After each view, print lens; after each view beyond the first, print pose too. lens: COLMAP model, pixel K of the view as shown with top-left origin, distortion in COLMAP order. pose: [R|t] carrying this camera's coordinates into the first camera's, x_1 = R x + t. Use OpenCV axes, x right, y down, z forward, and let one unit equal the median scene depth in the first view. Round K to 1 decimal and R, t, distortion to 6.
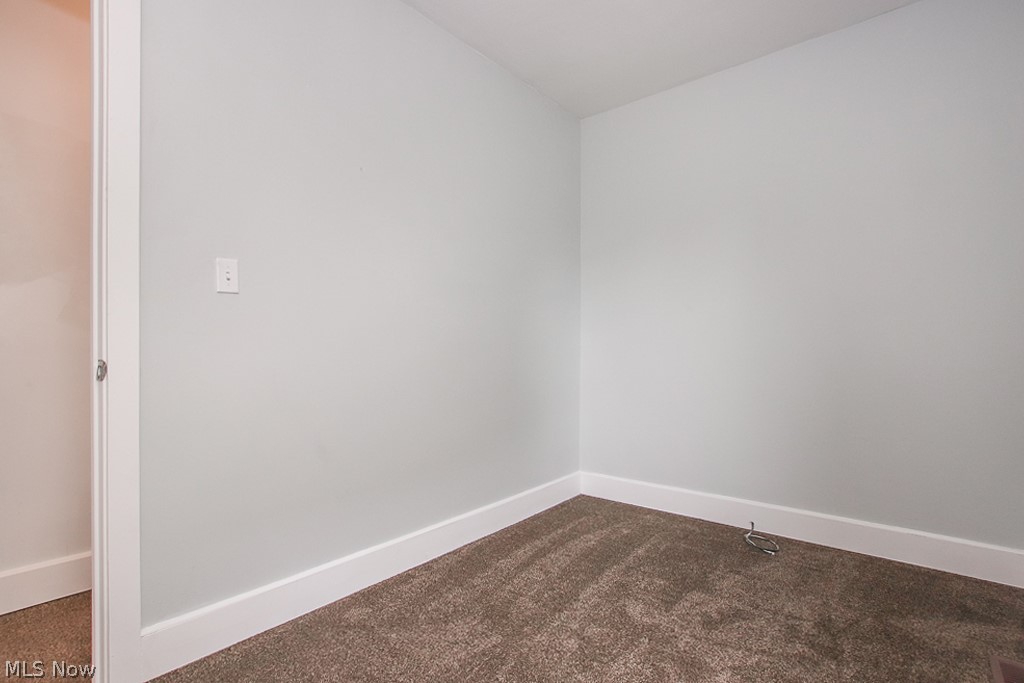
lens RADIAL K [[493.2, 0, 512.4], [0, 493.2, 342.4], [0, 0, 1]] dist [-0.011930, 0.000722]
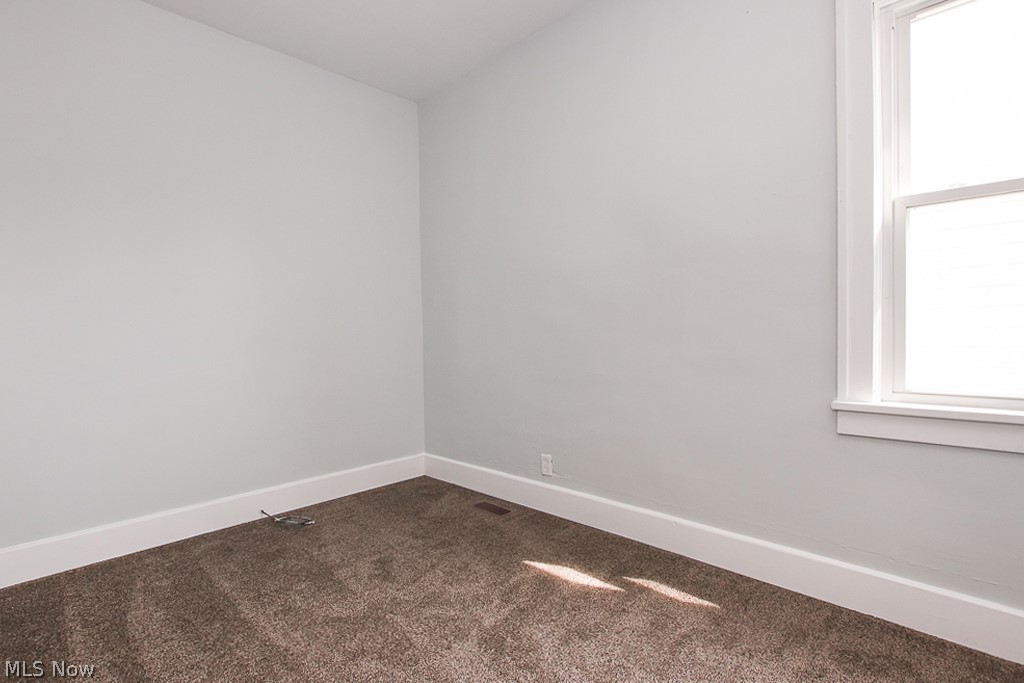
lens RADIAL K [[493.2, 0, 512.6], [0, 493.2, 341.4], [0, 0, 1]] dist [-0.011930, 0.000722]
pose [[0.057459, -0.012782, 0.998266, -0.550929], [0.004564, 0.999911, 0.012540, 0.019655], [-0.998337, 0.003836, 0.057512, 0.519303]]
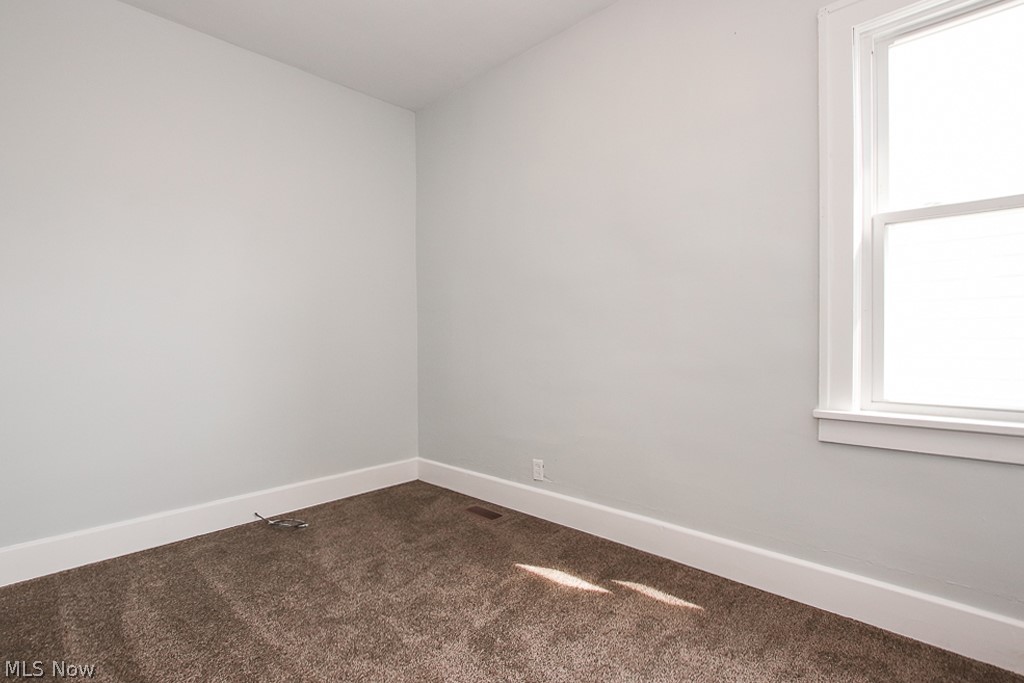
lens RADIAL K [[493.2, 0, 514.2], [0, 493.2, 341.5], [0, 0, 1]] dist [-0.011930, 0.000722]
pose [[0.044083, -0.001202, 0.999027, -0.572691], [-0.005927, 0.999981, 0.001464, 0.016405], [-0.999010, -0.005986, 0.044075, 0.514388]]
